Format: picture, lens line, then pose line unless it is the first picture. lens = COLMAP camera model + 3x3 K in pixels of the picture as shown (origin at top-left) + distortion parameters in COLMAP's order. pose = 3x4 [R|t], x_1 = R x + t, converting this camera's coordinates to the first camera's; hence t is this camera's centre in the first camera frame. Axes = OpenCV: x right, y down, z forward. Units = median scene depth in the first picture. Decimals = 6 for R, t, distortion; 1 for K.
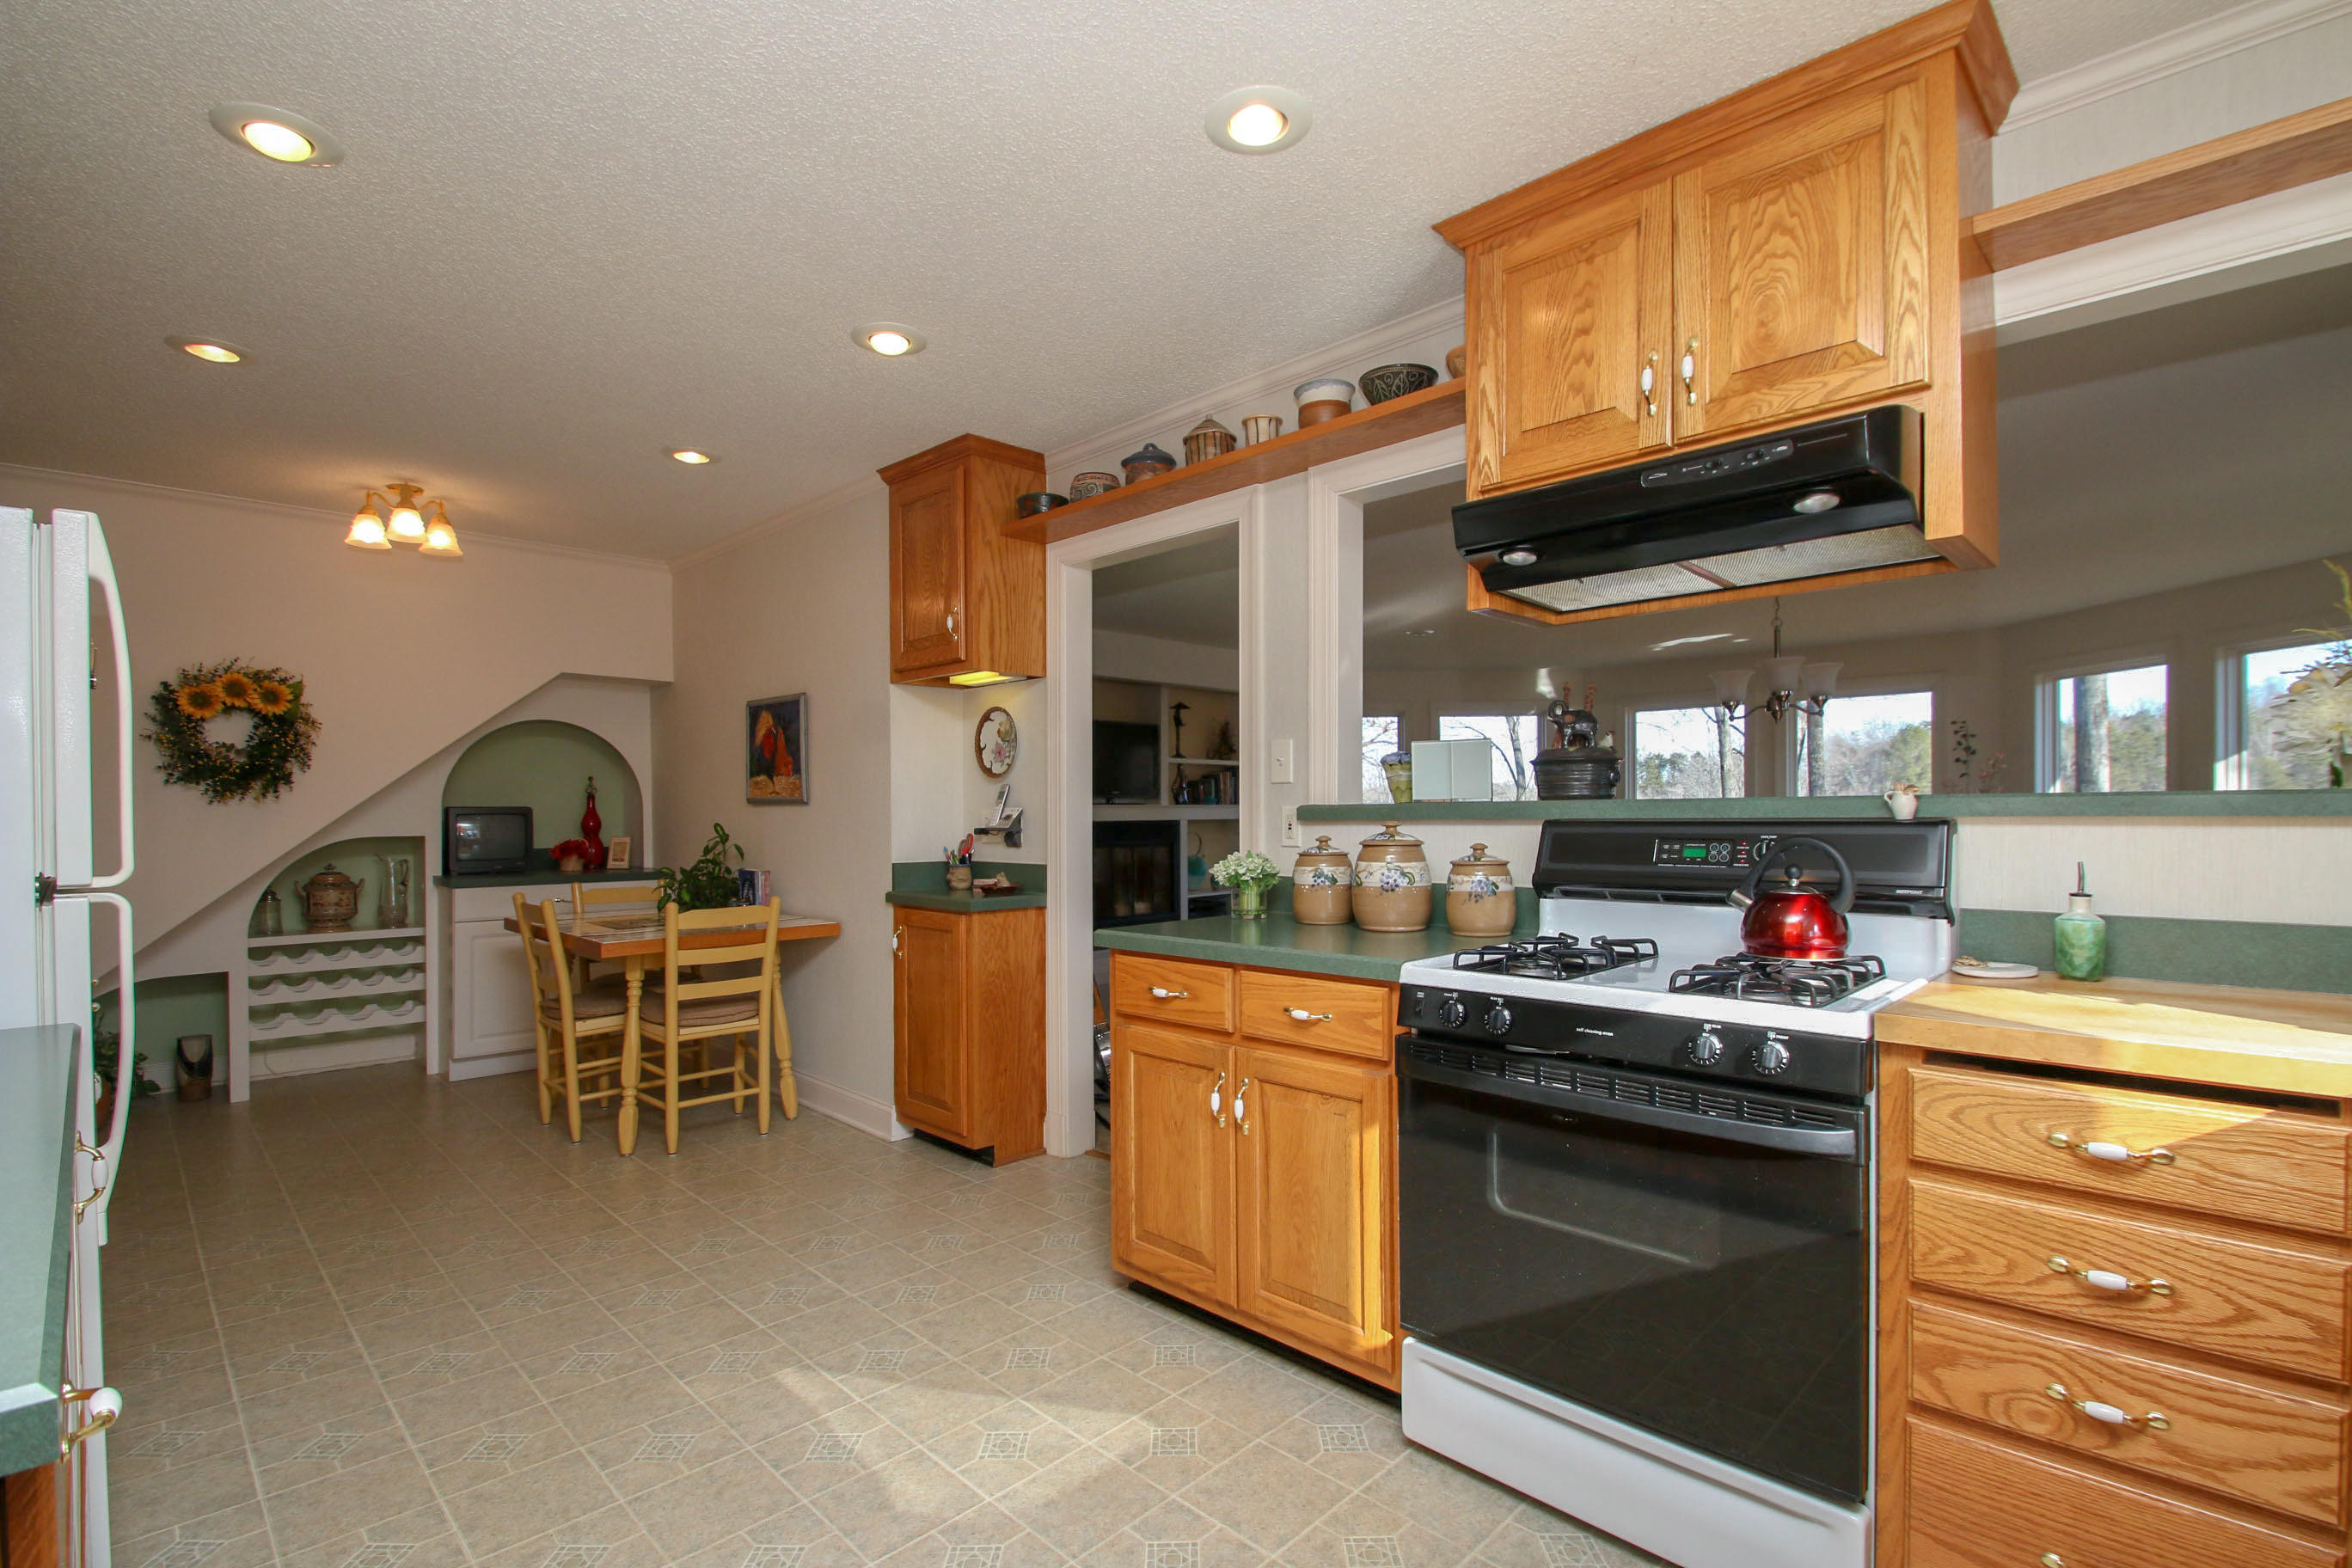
lens RADIAL K [[1100.6, 0, 1138.8], [0, 1100.6, 814.1], [0, 0, 1]] dist [-0.004363, -0.006259]
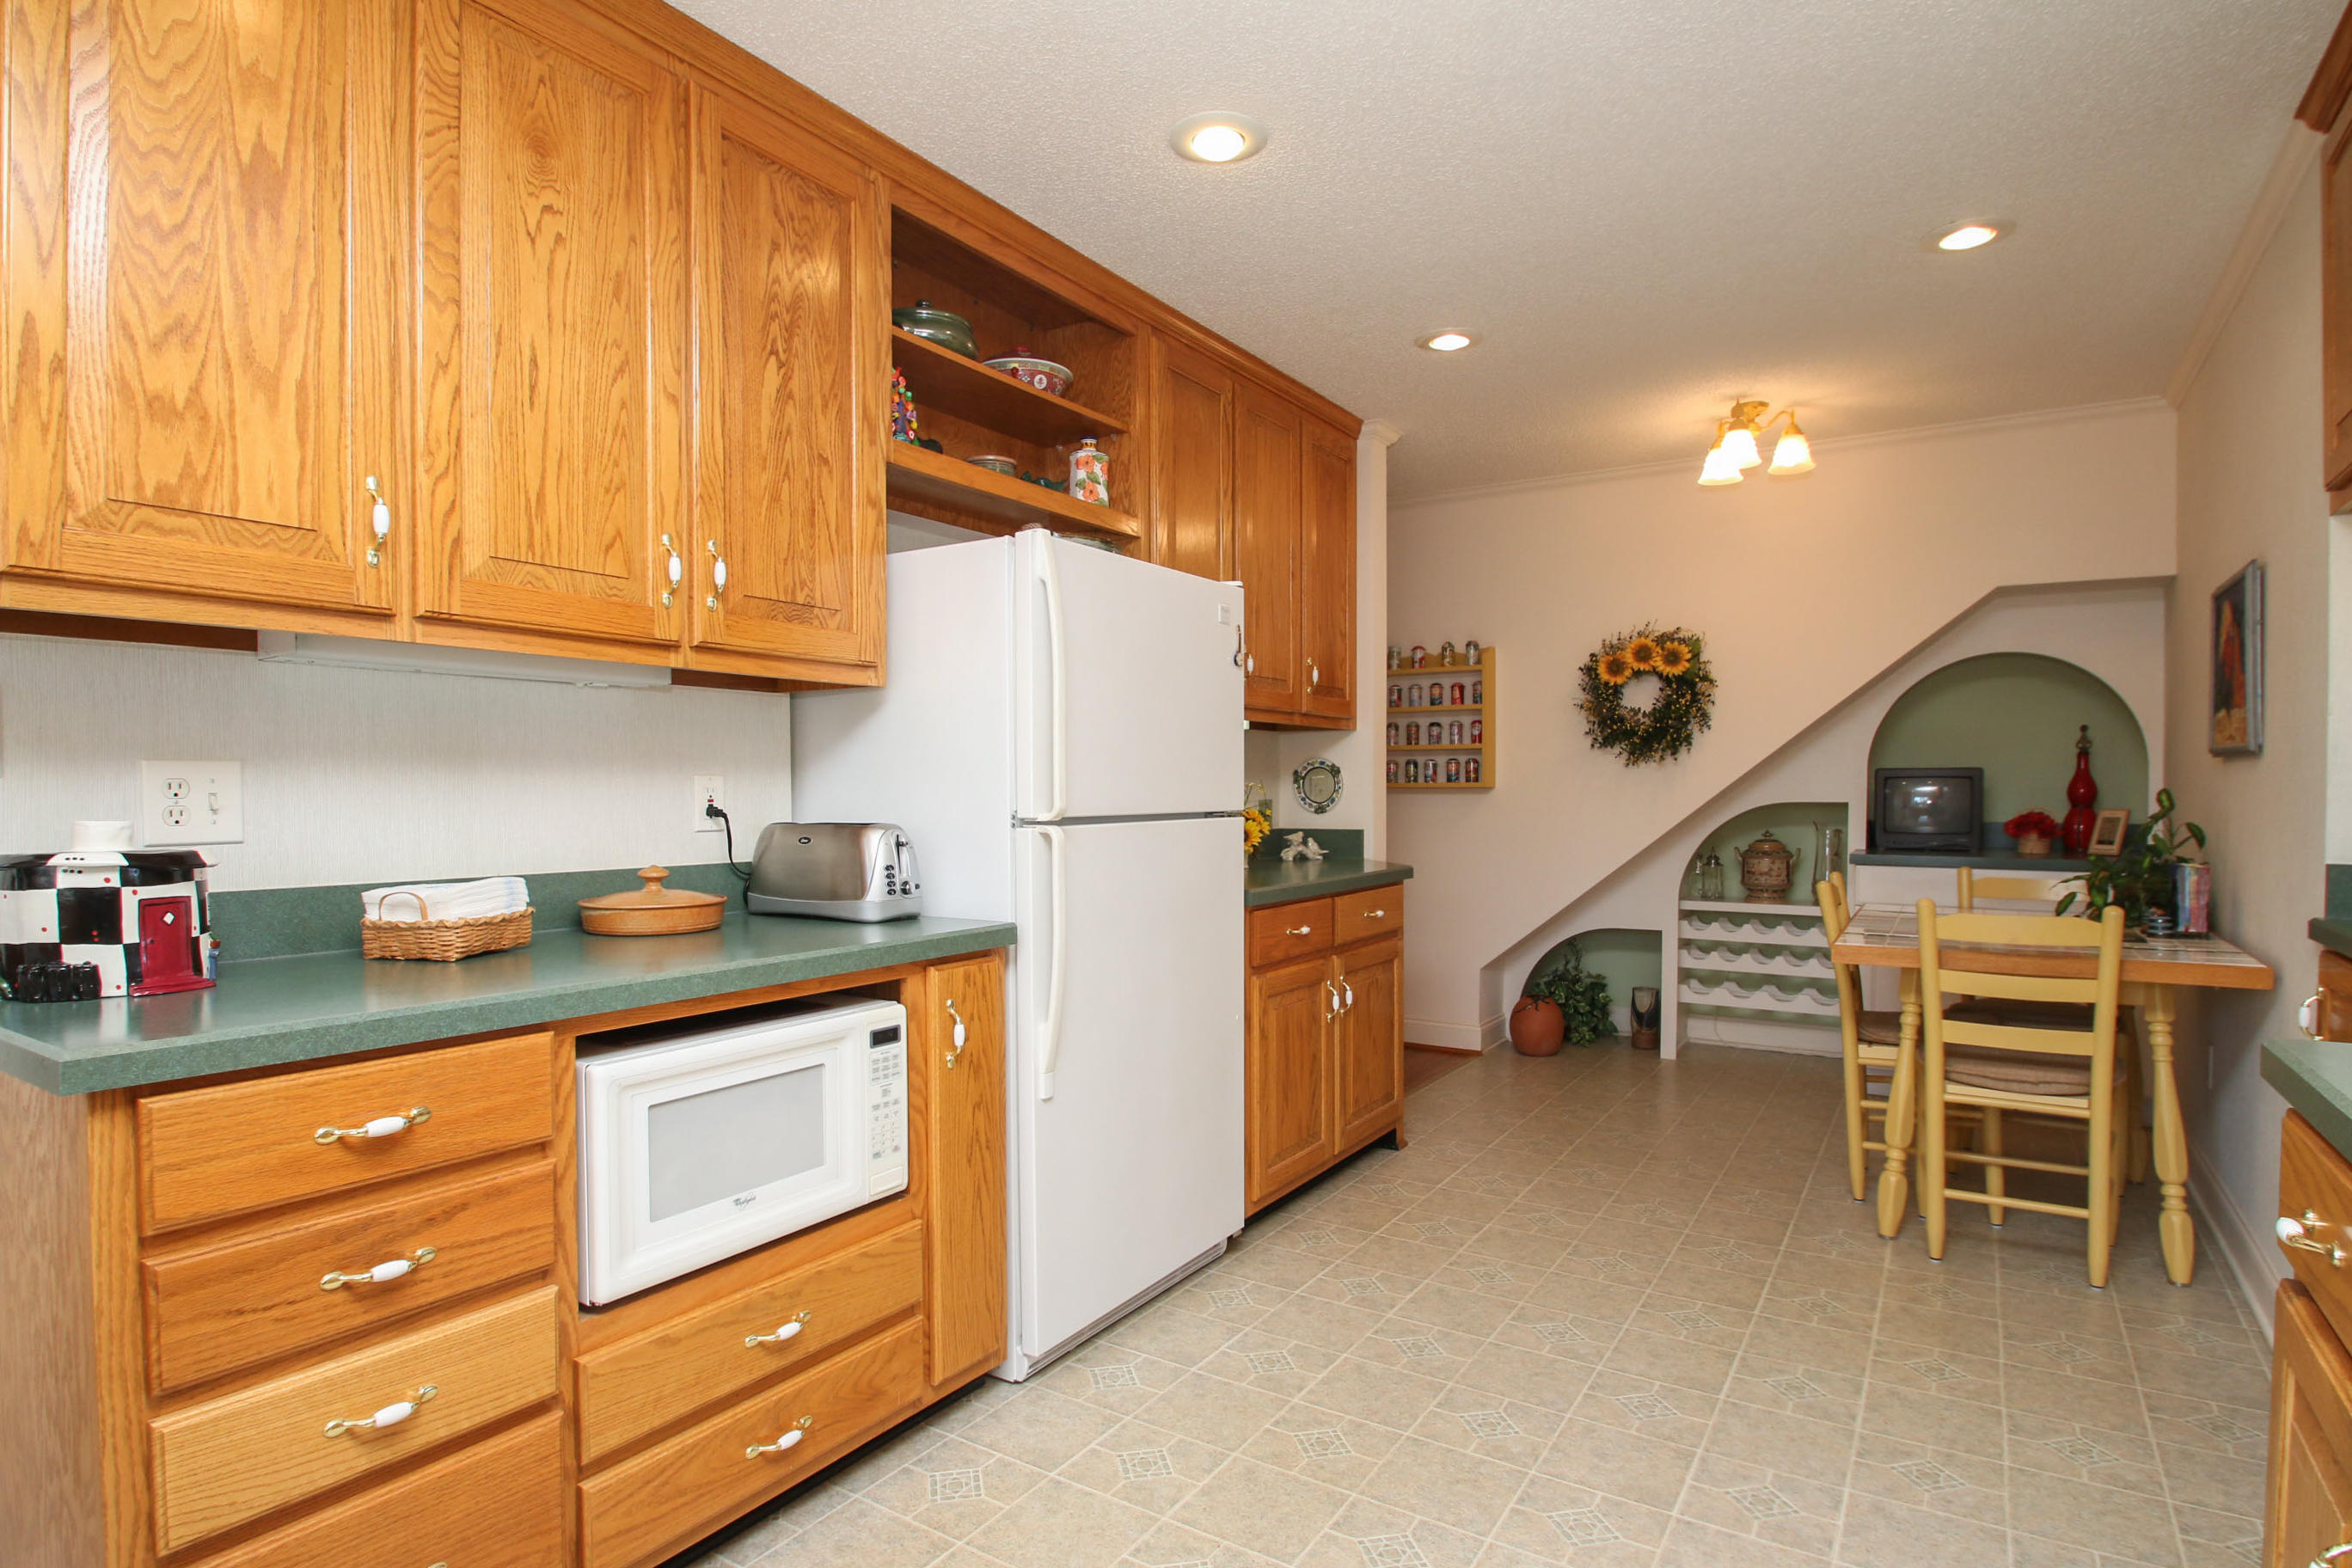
lens RADIAL K [[1223.1, 0, 1172.2], [0, 1223.1, 805.8], [0, 0, 1]] dist [-0.011883, -0.000254]
pose [[0.228575, 0.019659, -0.973328, 0.180382], [-0.005005, 0.999807, 0.019019, 0.008043], [0.973513, 0.000524, 0.228630, 0.301304]]
